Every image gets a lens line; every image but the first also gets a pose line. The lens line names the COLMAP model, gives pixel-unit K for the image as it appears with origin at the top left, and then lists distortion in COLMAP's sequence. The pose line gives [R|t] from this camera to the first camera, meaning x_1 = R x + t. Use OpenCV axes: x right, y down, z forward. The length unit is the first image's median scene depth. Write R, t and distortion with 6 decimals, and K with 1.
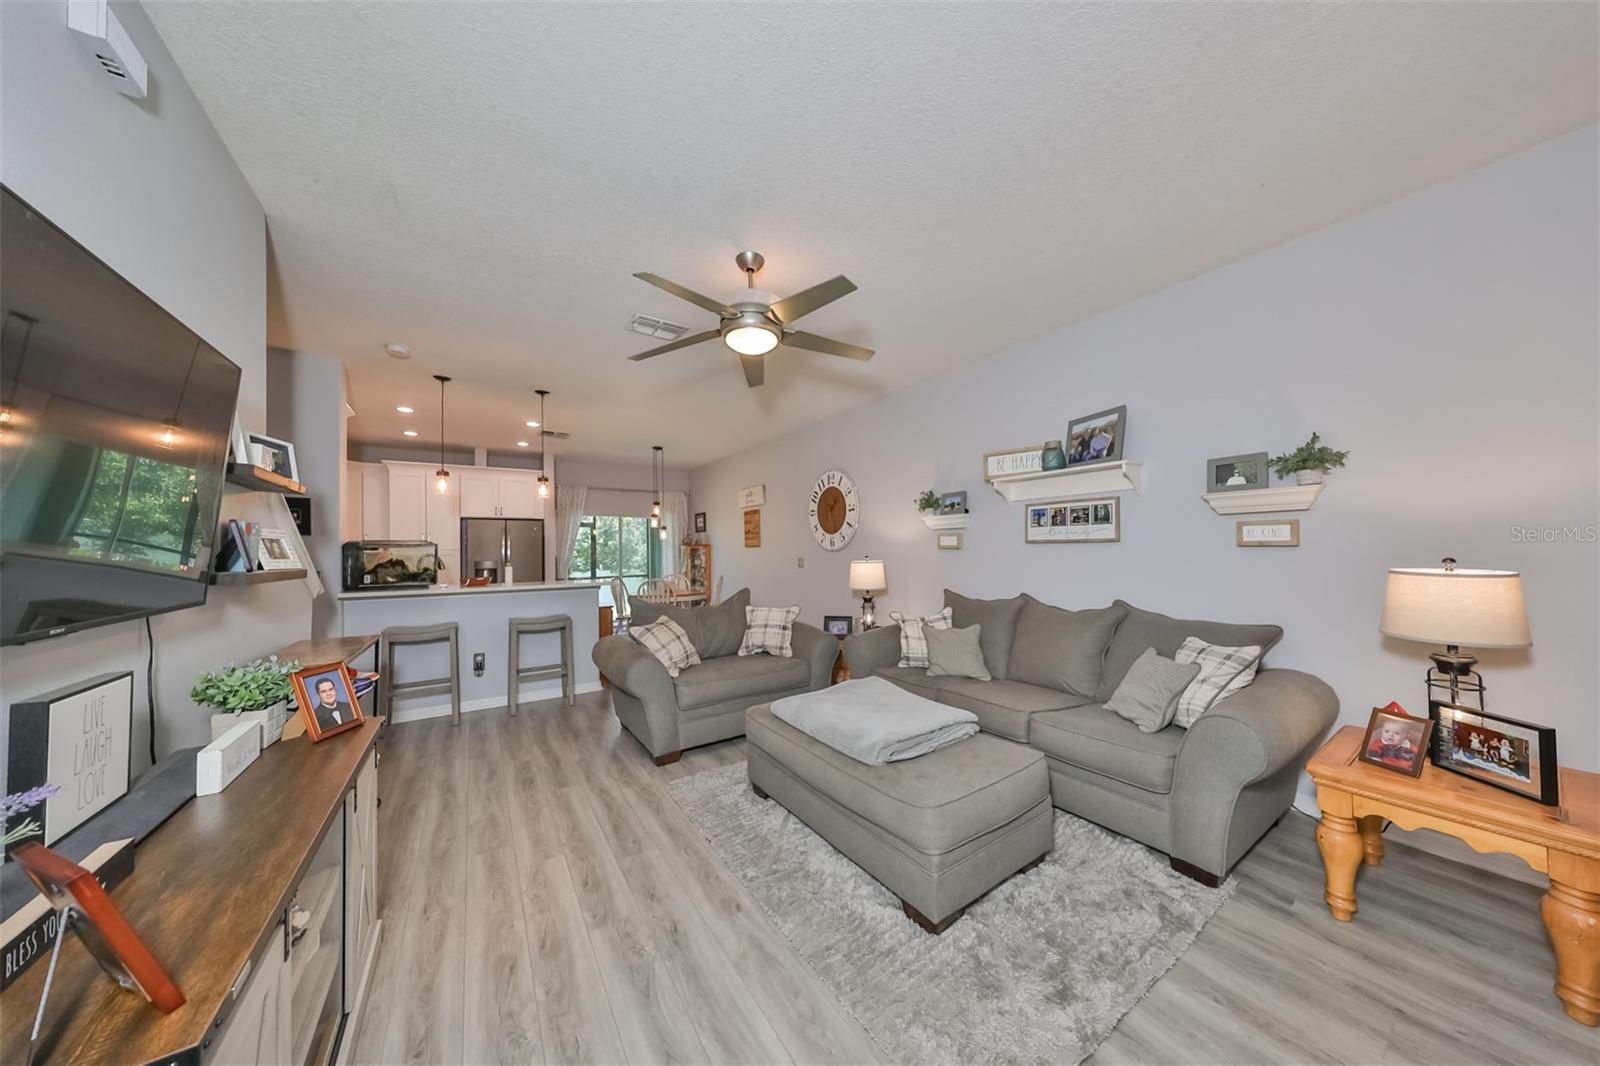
lens RADIAL K [[483.4, 0, 776.2], [0, 483.4, 543.5], [0, 0, 1]] dist [0.000438, -0.000108]
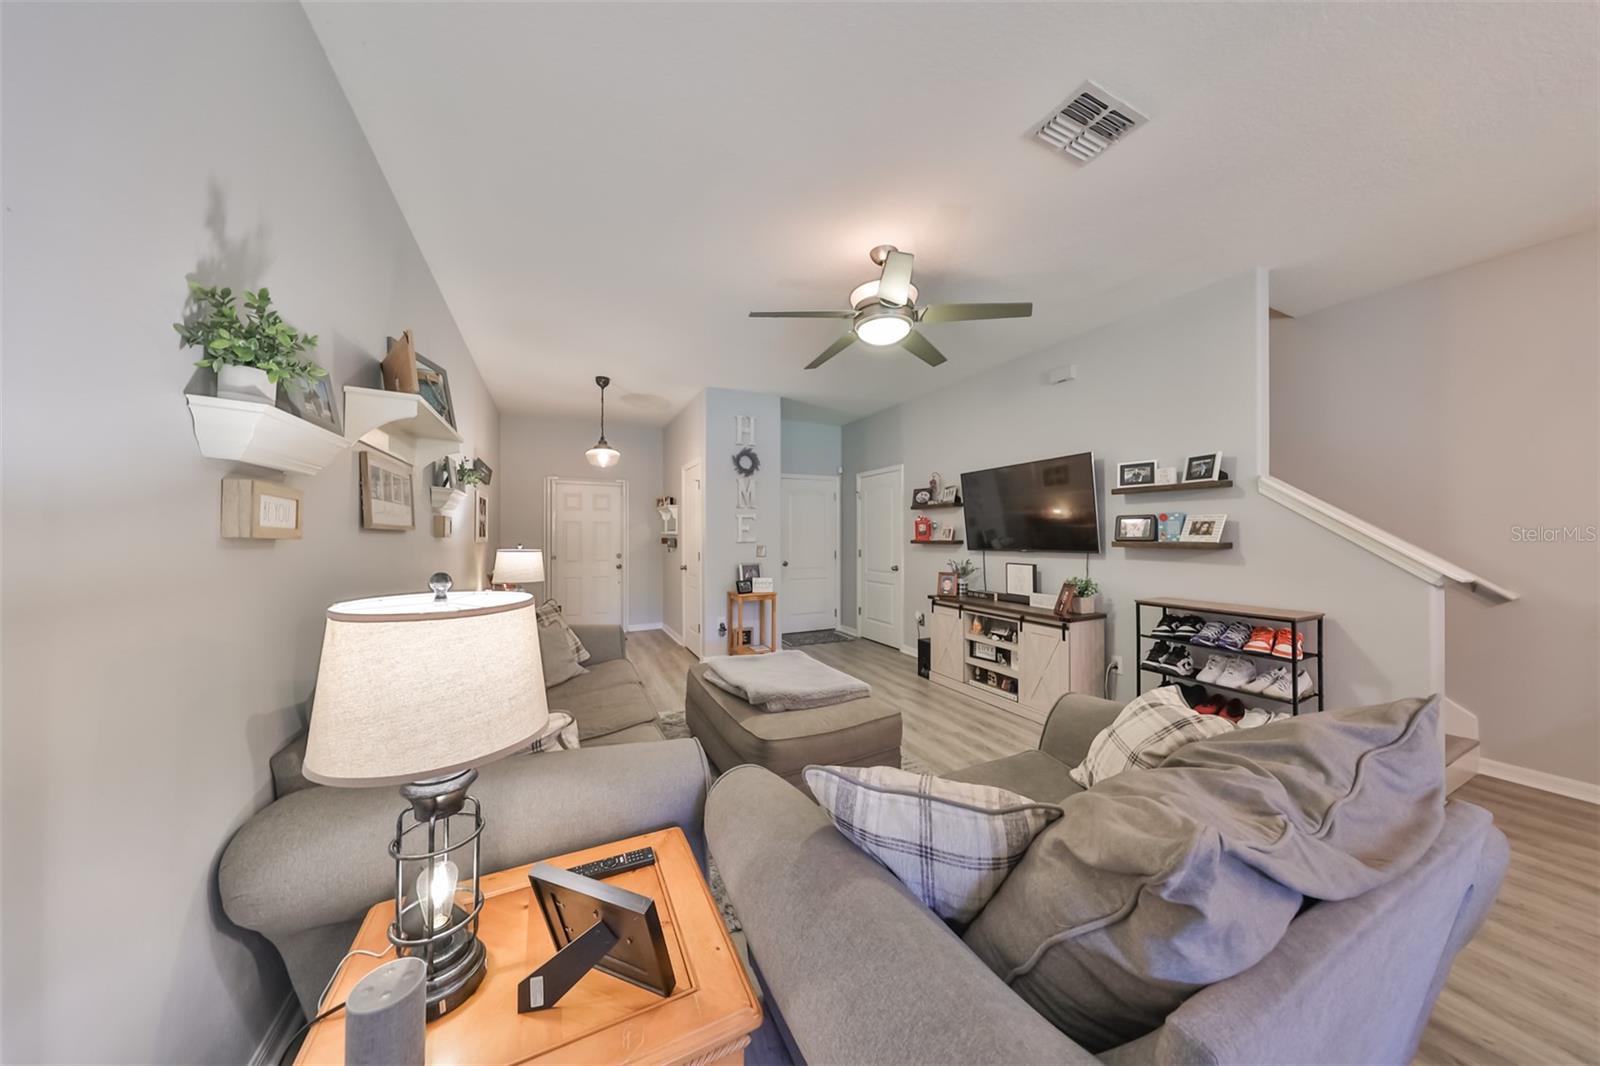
lens RADIAL K [[483.4, 0, 775.7], [0, 483.4, 531.8], [0, 0, 1]] dist [0.000438, -0.000108]
pose [[-0.991025, 0.017375, 0.132542, 0.028044], [0.014327, 0.999611, -0.023910, 0.017575], [-0.132906, -0.021797, -0.990889, 1.198789]]
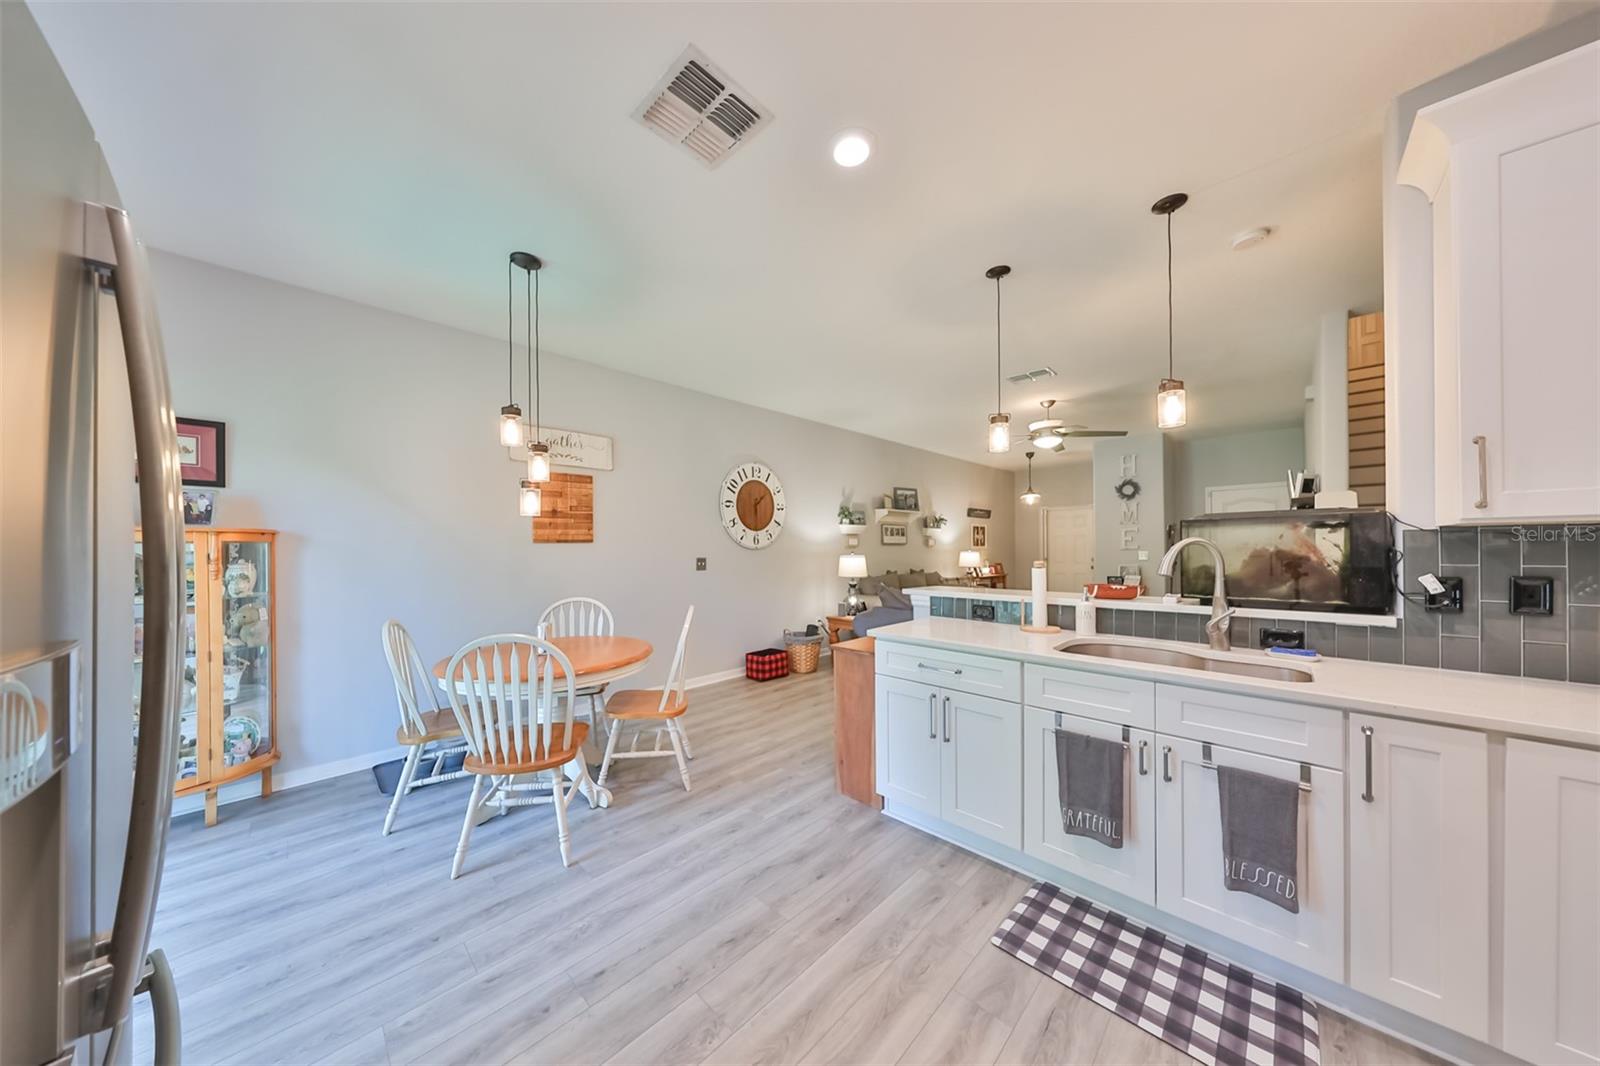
lens RADIAL K [[483.4, 0, 803.6], [0, 483.4, 547.8], [0, 0, 1]] dist [0.000438, -0.000108]
pose [[-0.226706, 0.014249, 0.973859, -1.056272], [-0.001705, 0.999886, -0.015027, 0.035328], [-0.973962, -0.005067, -0.226656, 1.446222]]
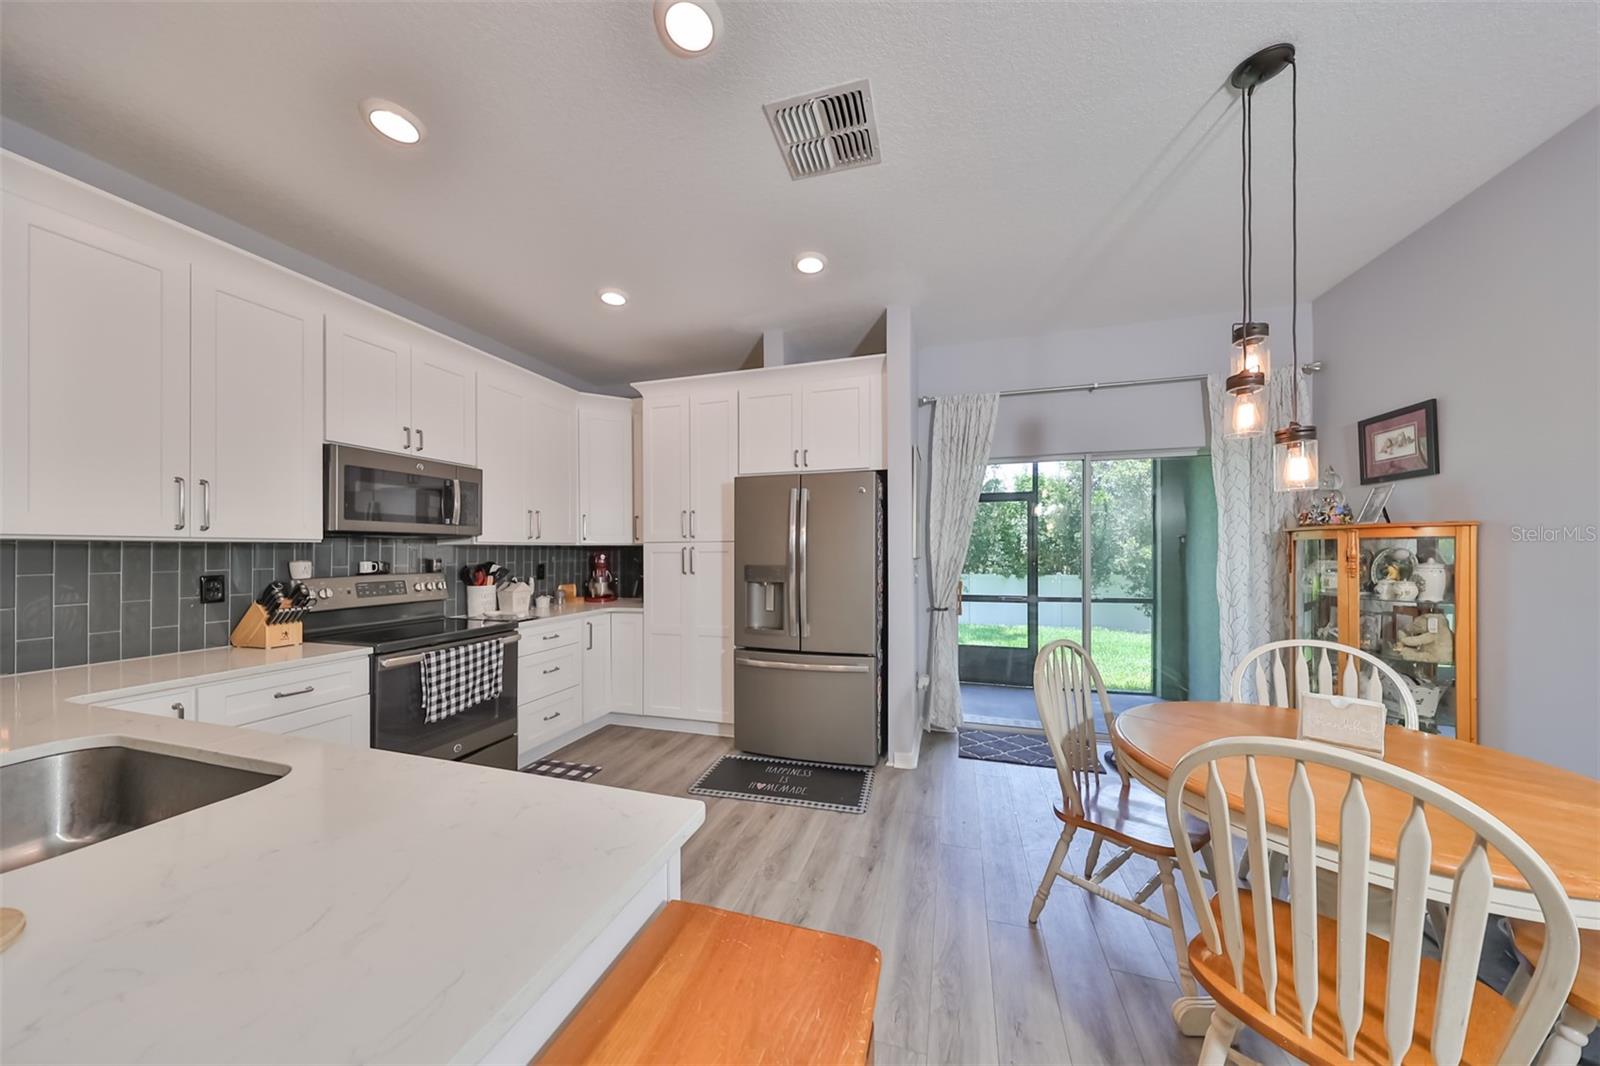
lens RADIAL K [[483.4, 0, 813.1], [0, 483.4, 543.6], [0, 0, 1]] dist [0.000438, -0.000108]
pose [[0.664062, 0.003697, -0.747668, -0.358911], [0.001785, 0.999977, 0.006530, 0.021924], [0.747675, -0.005671, 0.664041, 1.166746]]
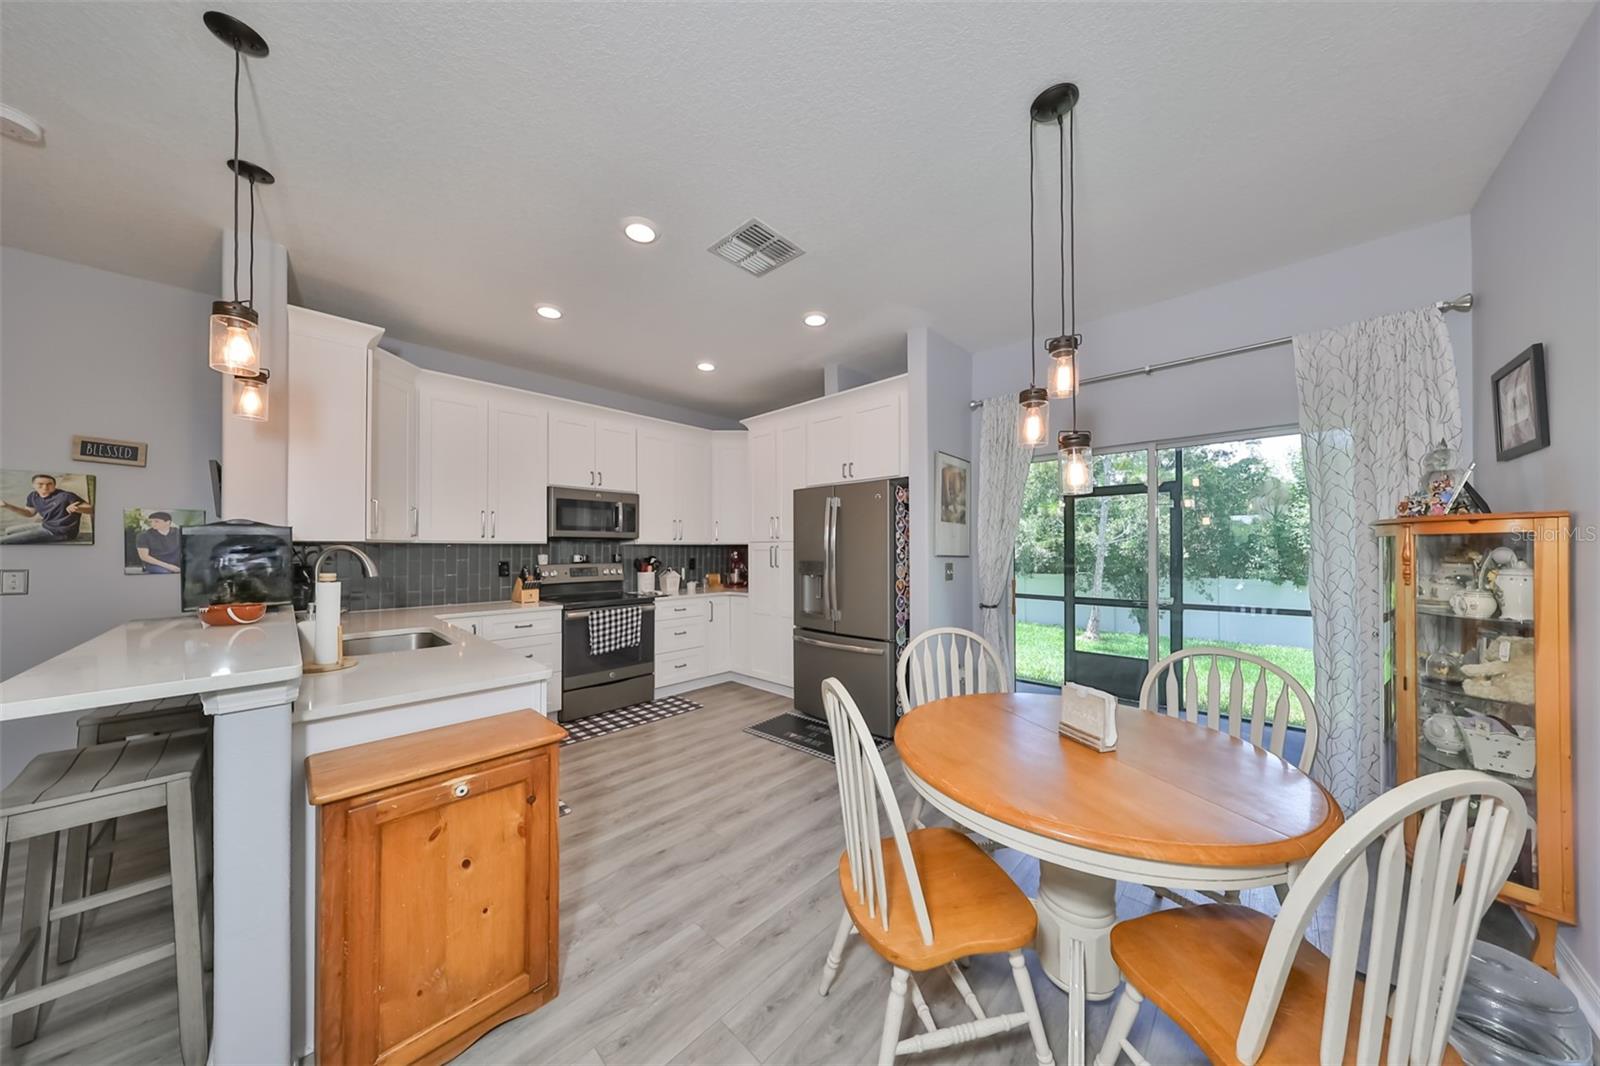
lens RADIAL K [[483.4, 0, 814.3], [0, 483.4, 541.8], [0, 0, 1]] dist [0.000438, -0.000108]
pose [[0.265639, 0.002611, -0.964069, -0.081757], [0.009603, 0.999940, 0.005355, 0.019246], [0.964025, -0.010680, 0.265598, 1.370621]]
